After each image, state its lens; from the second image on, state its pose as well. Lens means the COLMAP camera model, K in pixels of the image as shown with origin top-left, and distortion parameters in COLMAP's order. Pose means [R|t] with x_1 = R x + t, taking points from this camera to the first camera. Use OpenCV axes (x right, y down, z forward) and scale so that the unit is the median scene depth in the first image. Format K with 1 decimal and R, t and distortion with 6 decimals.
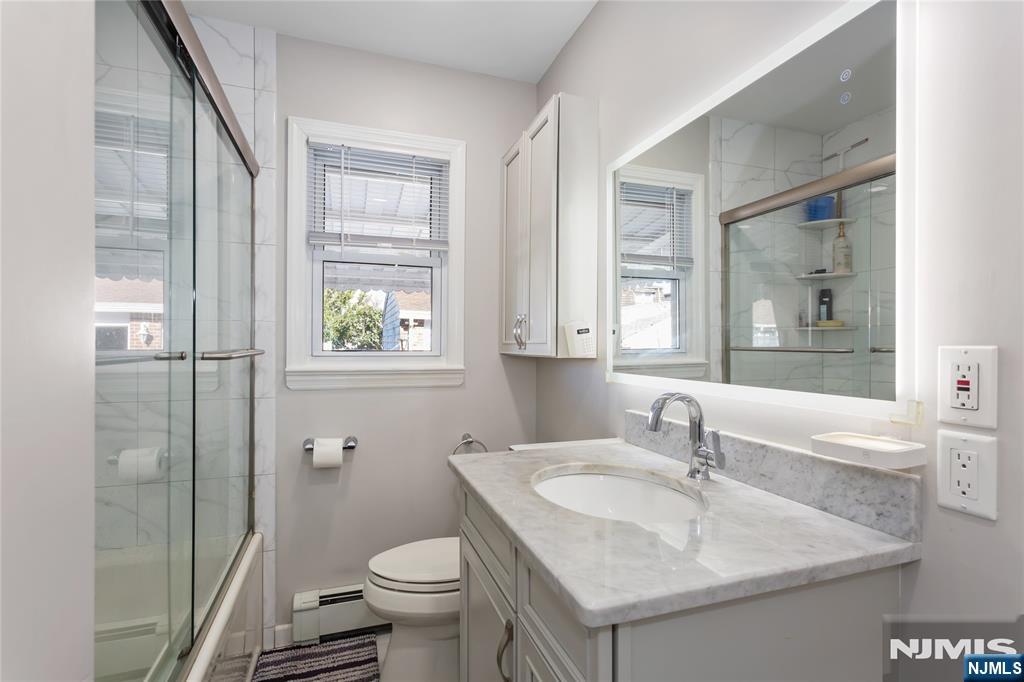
lens RADIAL K [[496.0, 0, 509.8], [0, 496.0, 344.7], [0, 0, 1]] dist [0.000671, 0.001288]
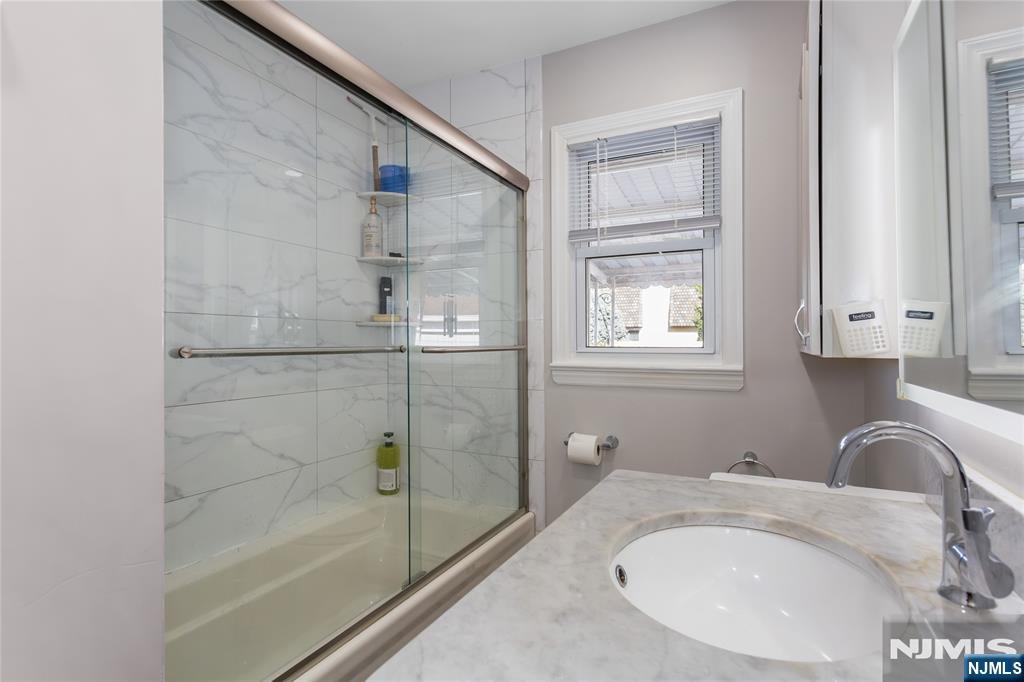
lens RADIAL K [[496.0, 0, 509.9], [0, 496.0, 338.6], [0, 0, 1]] dist [0.000671, 0.001288]
pose [[0.690069, -0.011062, -0.723659, 0.252780], [0.003127, 0.999919, -0.012303, 0.007154], [0.723737, 0.006227, 0.690048, 0.195102]]
